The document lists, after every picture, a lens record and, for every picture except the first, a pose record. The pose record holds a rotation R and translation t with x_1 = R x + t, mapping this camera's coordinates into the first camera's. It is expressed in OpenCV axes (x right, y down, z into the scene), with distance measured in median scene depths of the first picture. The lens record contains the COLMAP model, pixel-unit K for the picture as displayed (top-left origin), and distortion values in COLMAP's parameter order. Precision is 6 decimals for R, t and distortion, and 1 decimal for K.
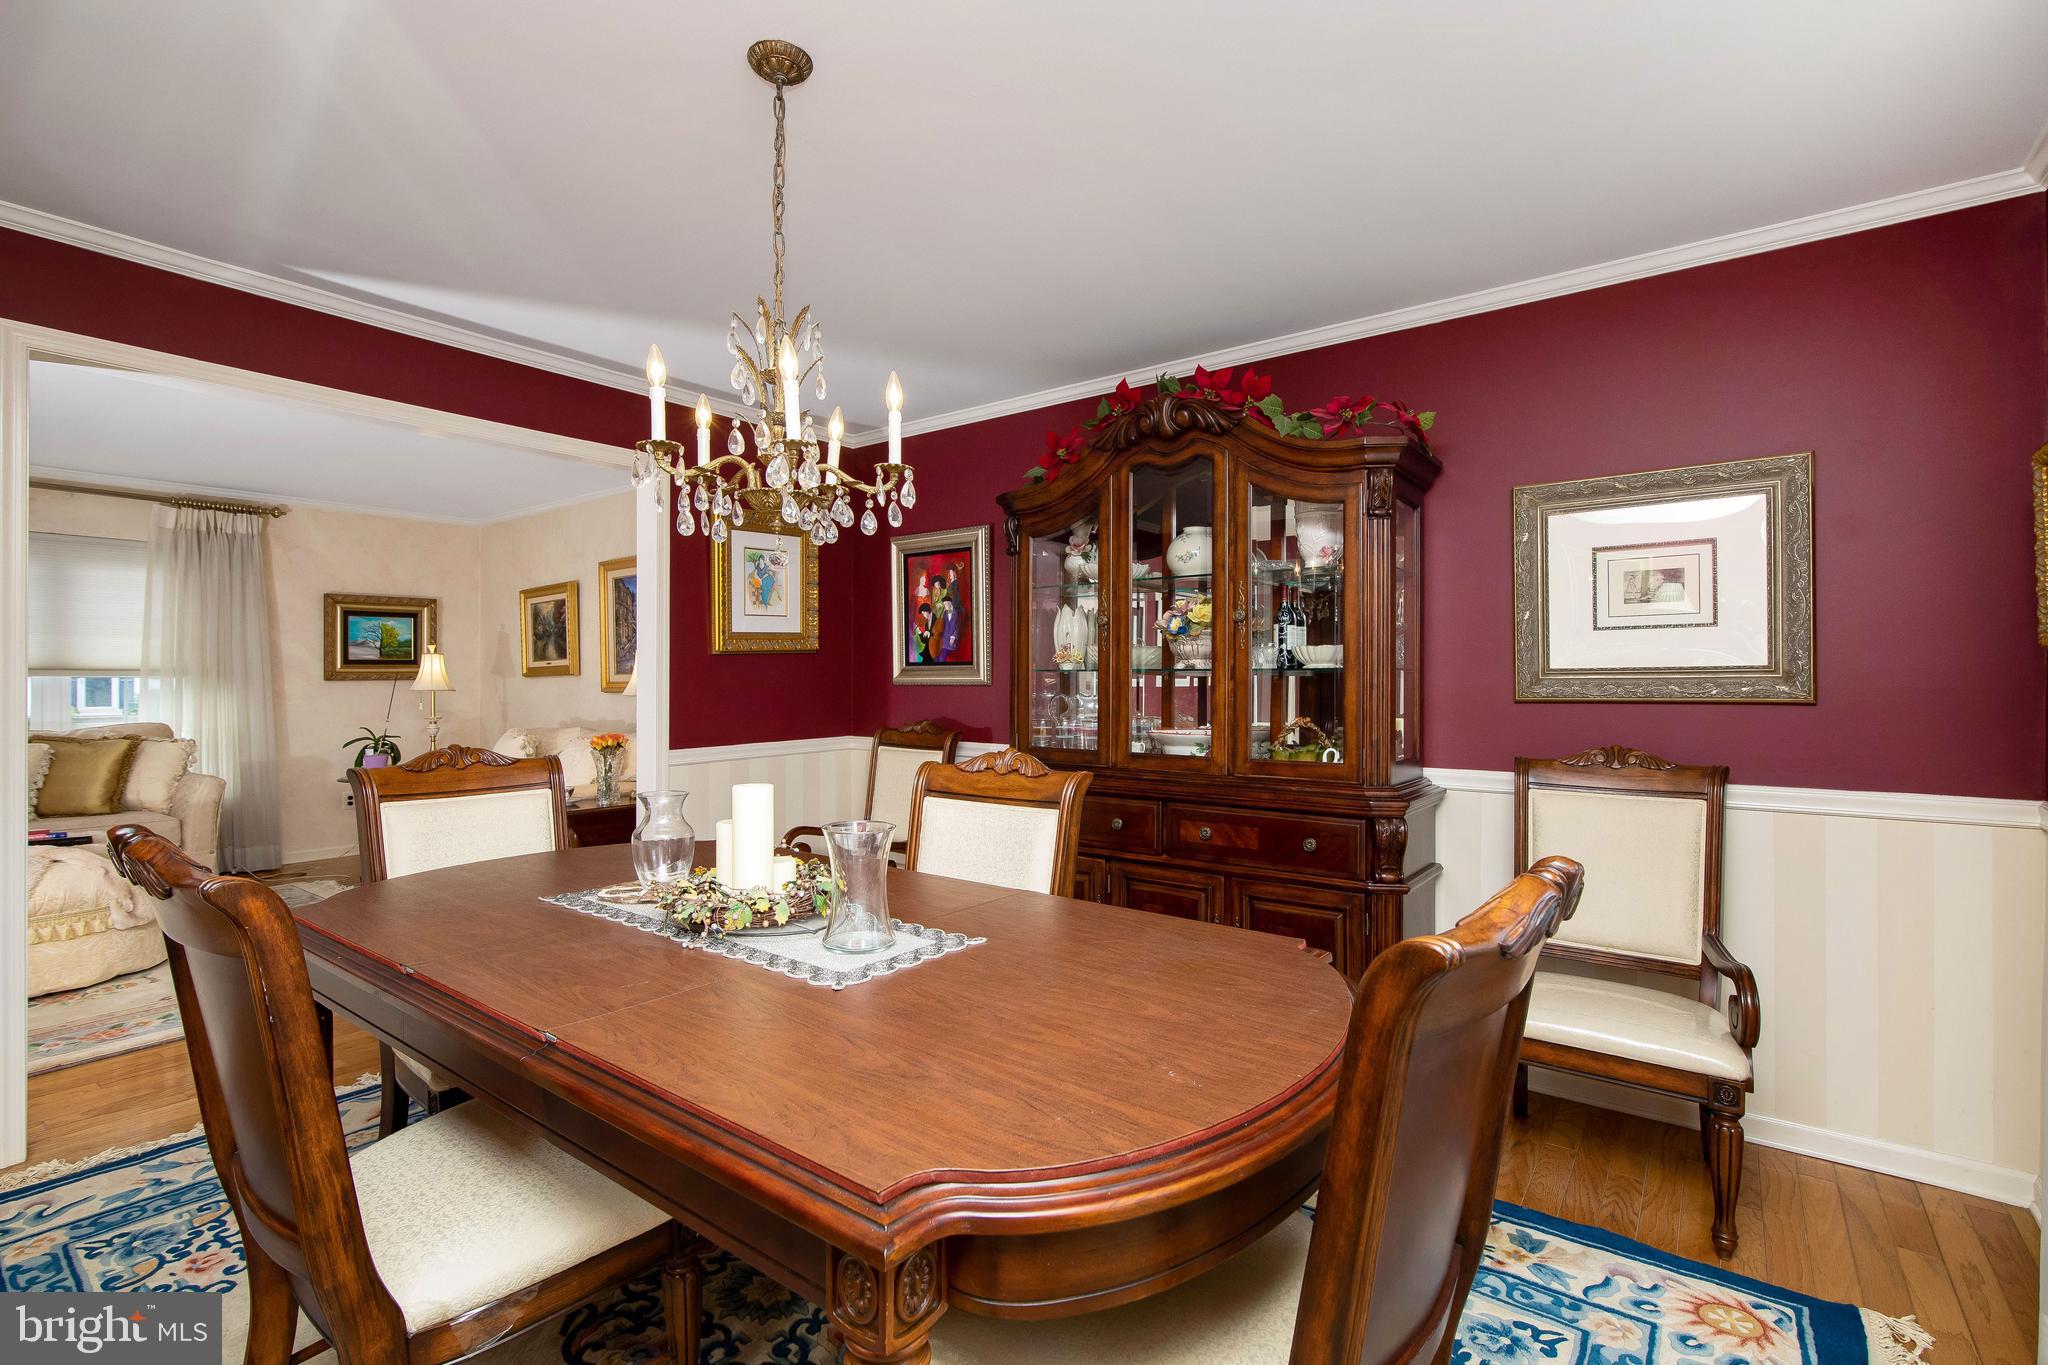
lens RADIAL K [[921.5, 0, 1027.3], [0, 921.5, 677.7], [0, 0, 1]] dist [0.000603, 0.000251]
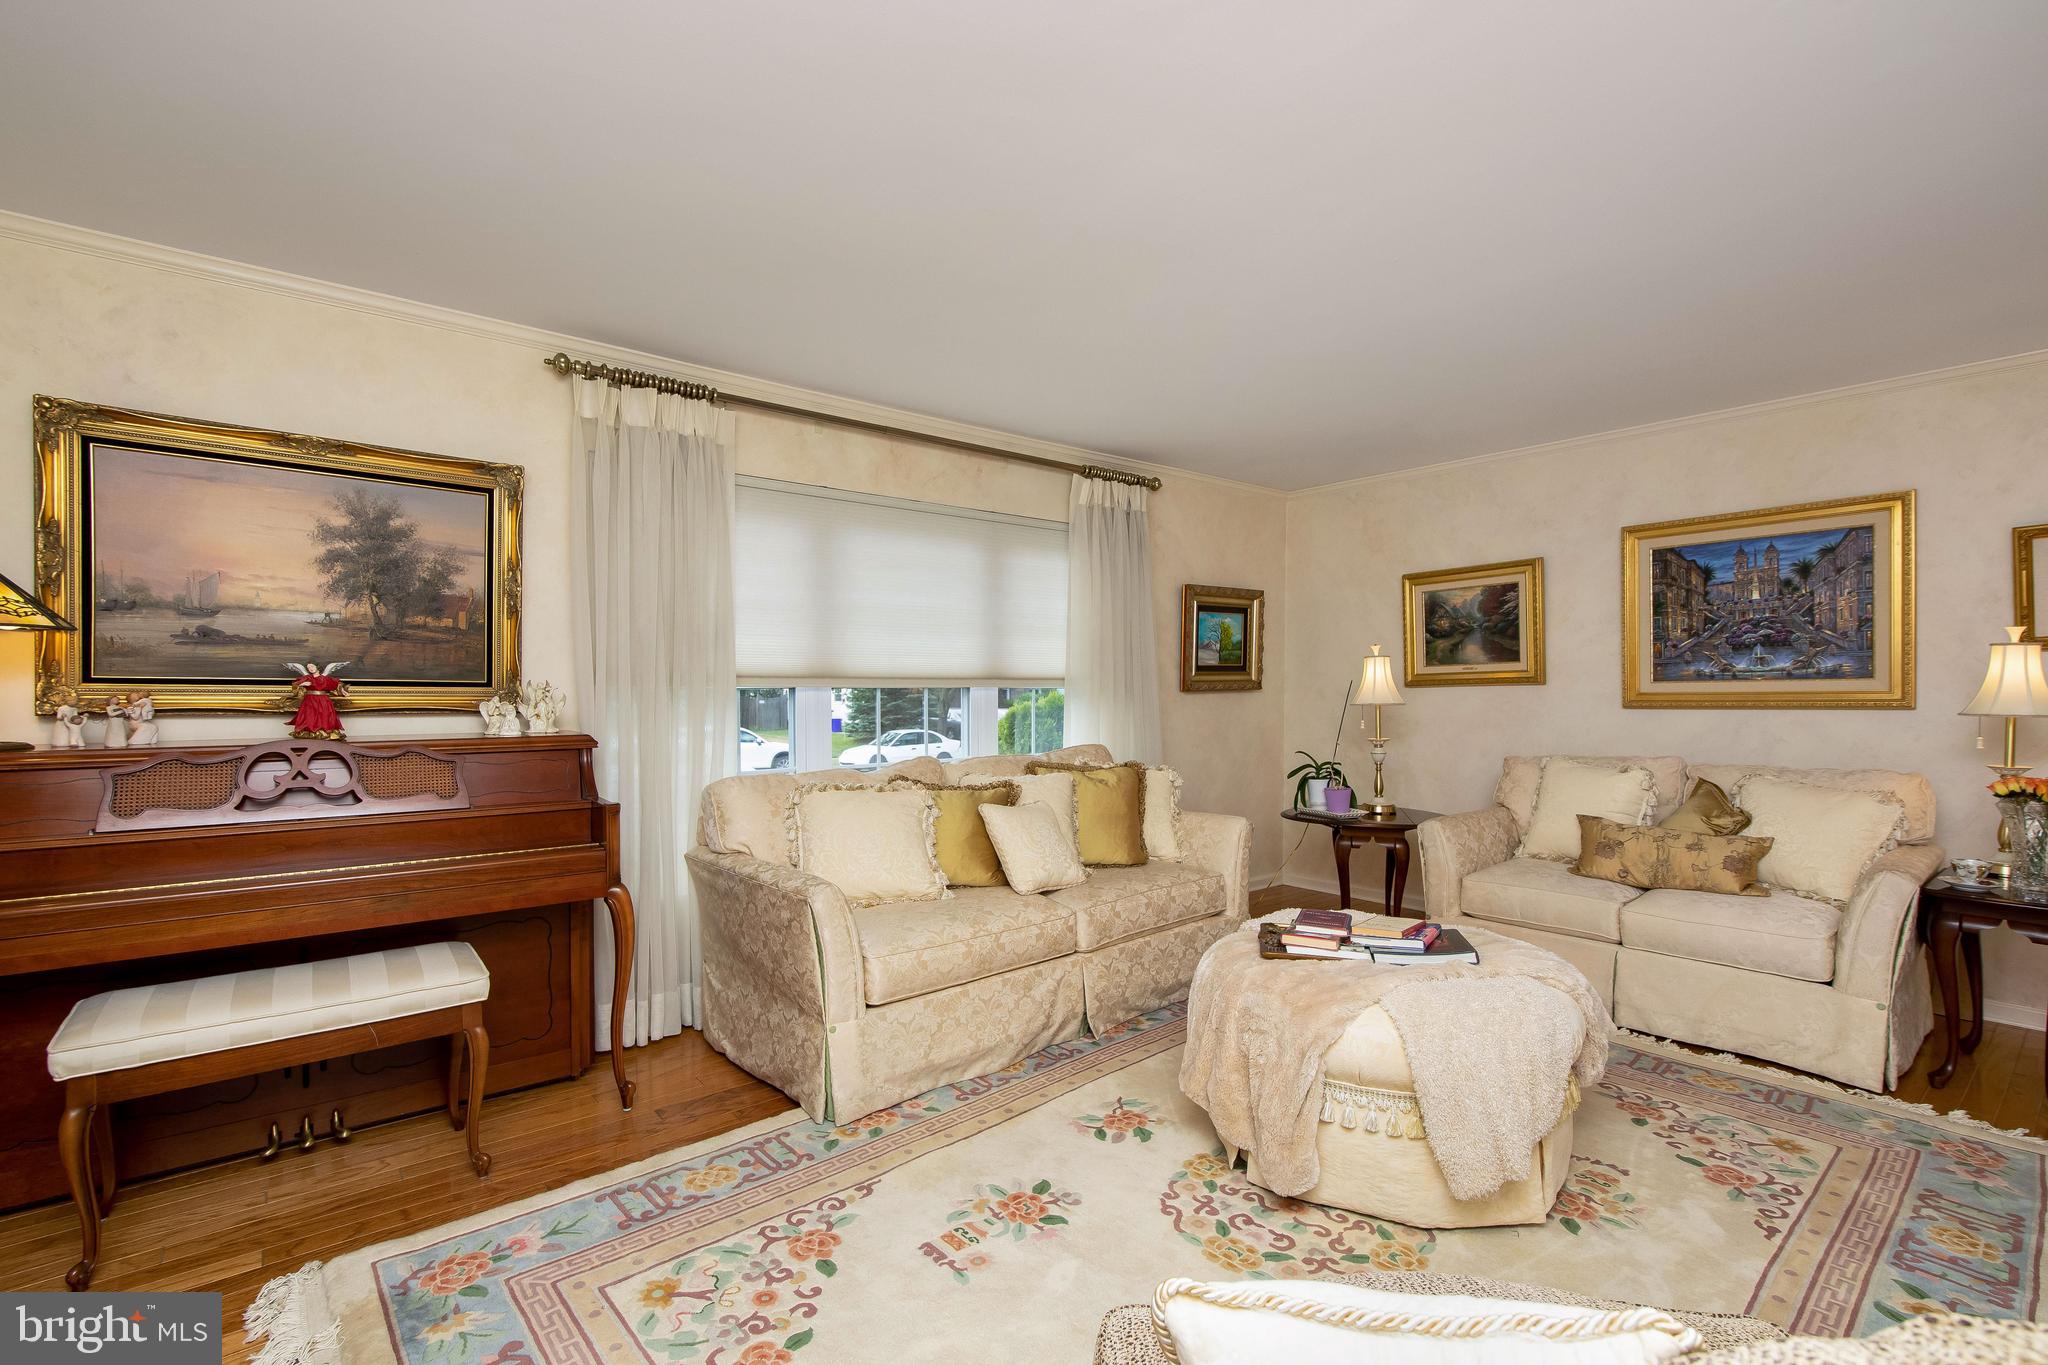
lens RADIAL K [[938.0, 0, 1029.7], [0, 938.0, 692.0], [0, 0, 1]] dist [-0.000187, -0.000421]
pose [[0.973245, -0.002379, -0.229758, -0.795375], [0.003924, 0.999973, 0.006266, -0.002719], [0.229737, -0.007000, 0.973228, 0.186540]]
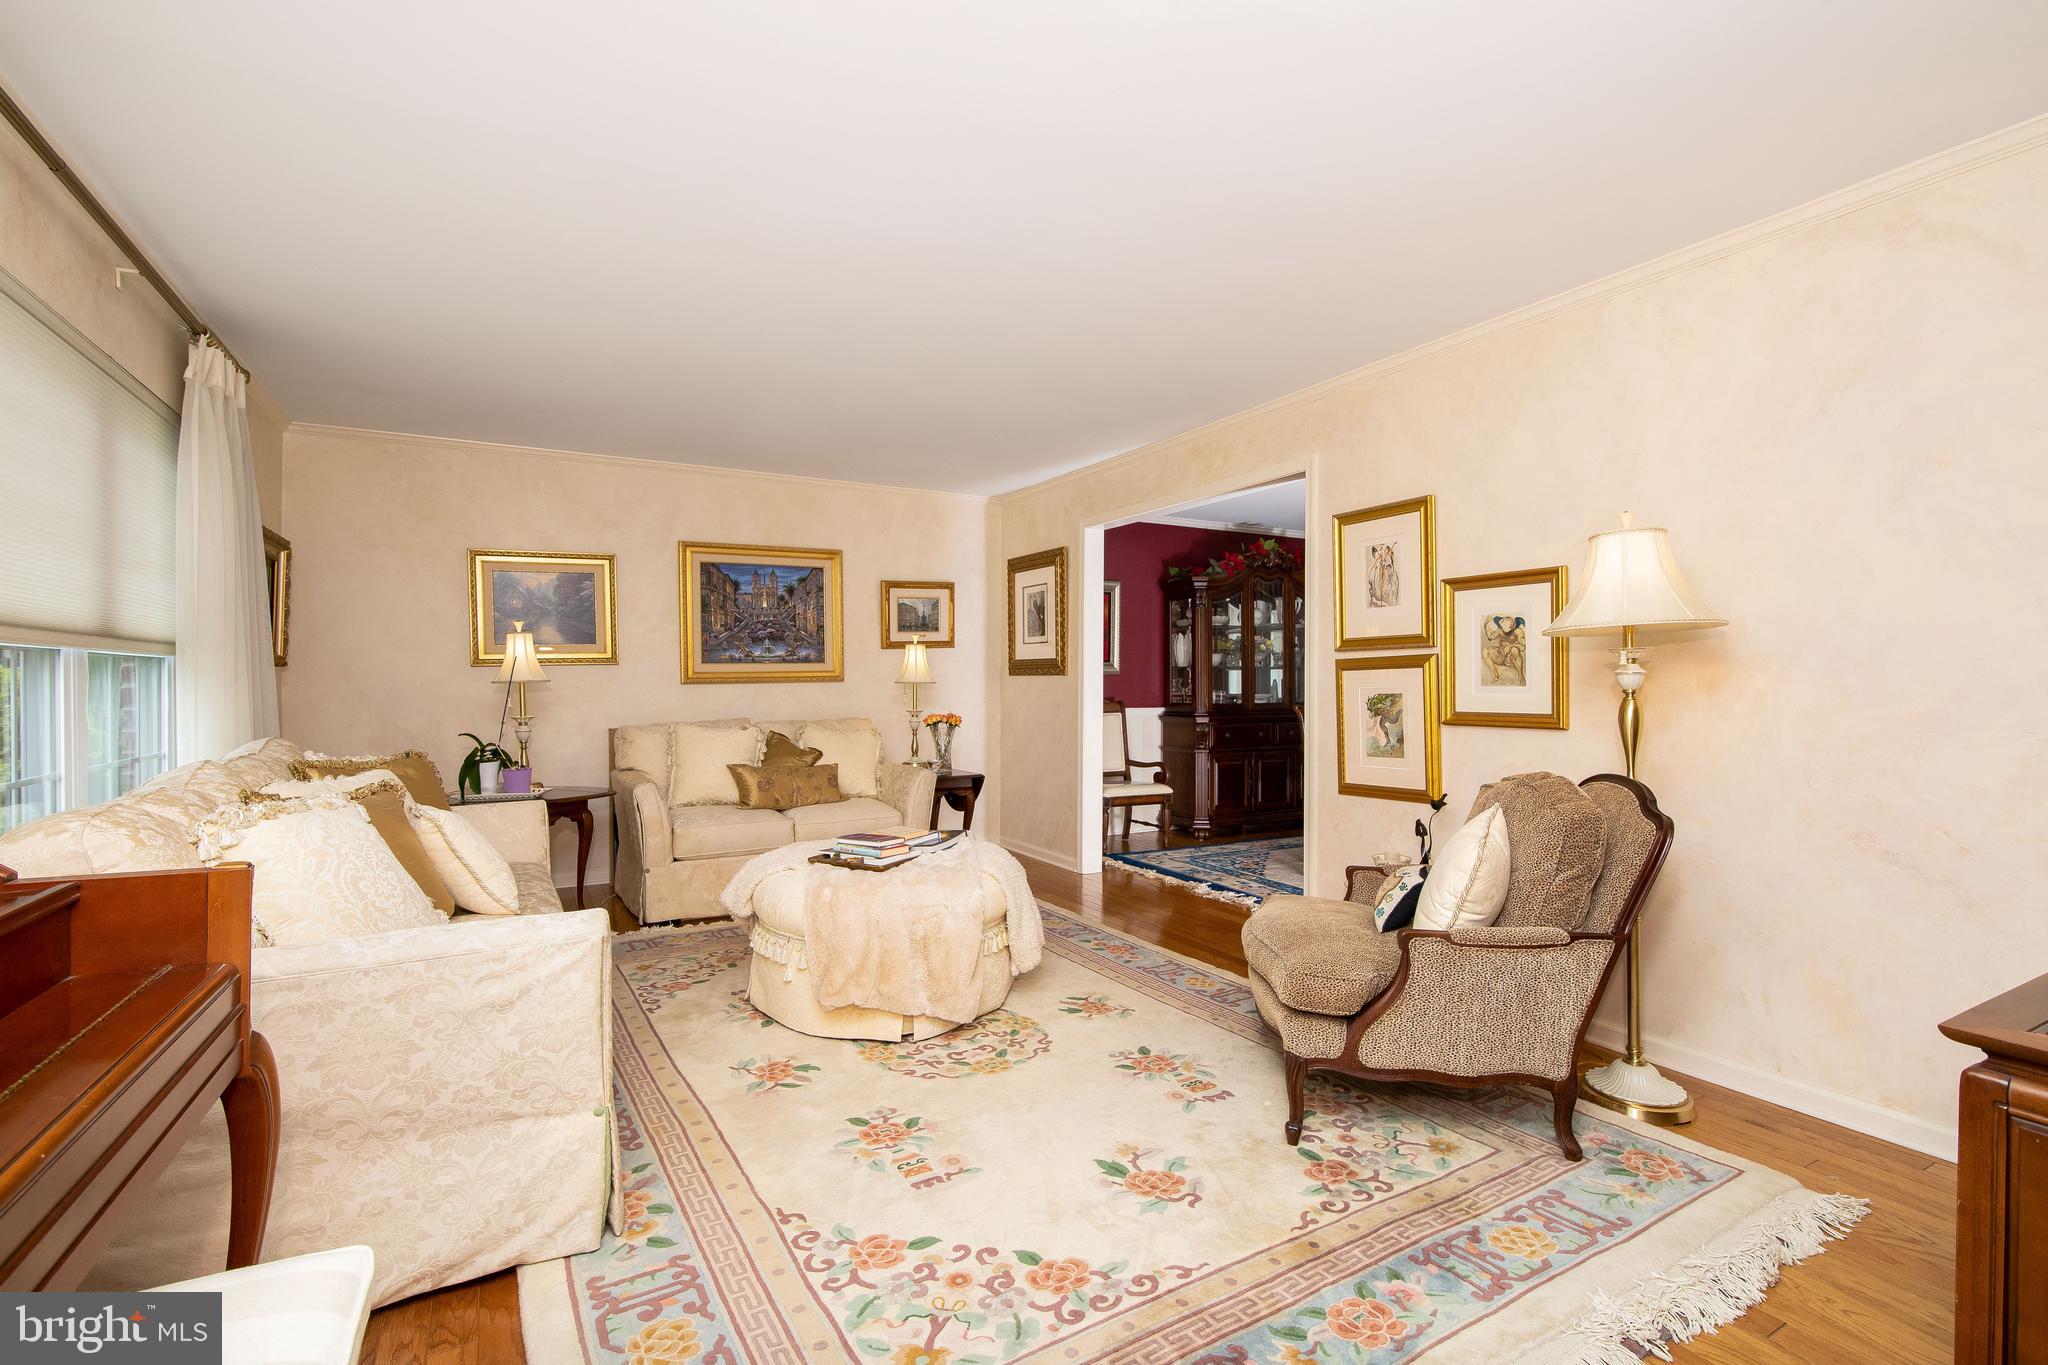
lens RADIAL K [[921.5, 0, 1027.3], [0, 921.5, 677.7], [0, 0, 1]] dist [0.000603, 0.000251]
pose [[0.396953, 0.000973, 0.917838, -1.246522], [0.000846, 0.999999, -0.001426, 0.012712], [-0.917838, 0.001342, 0.396952, 0.346070]]
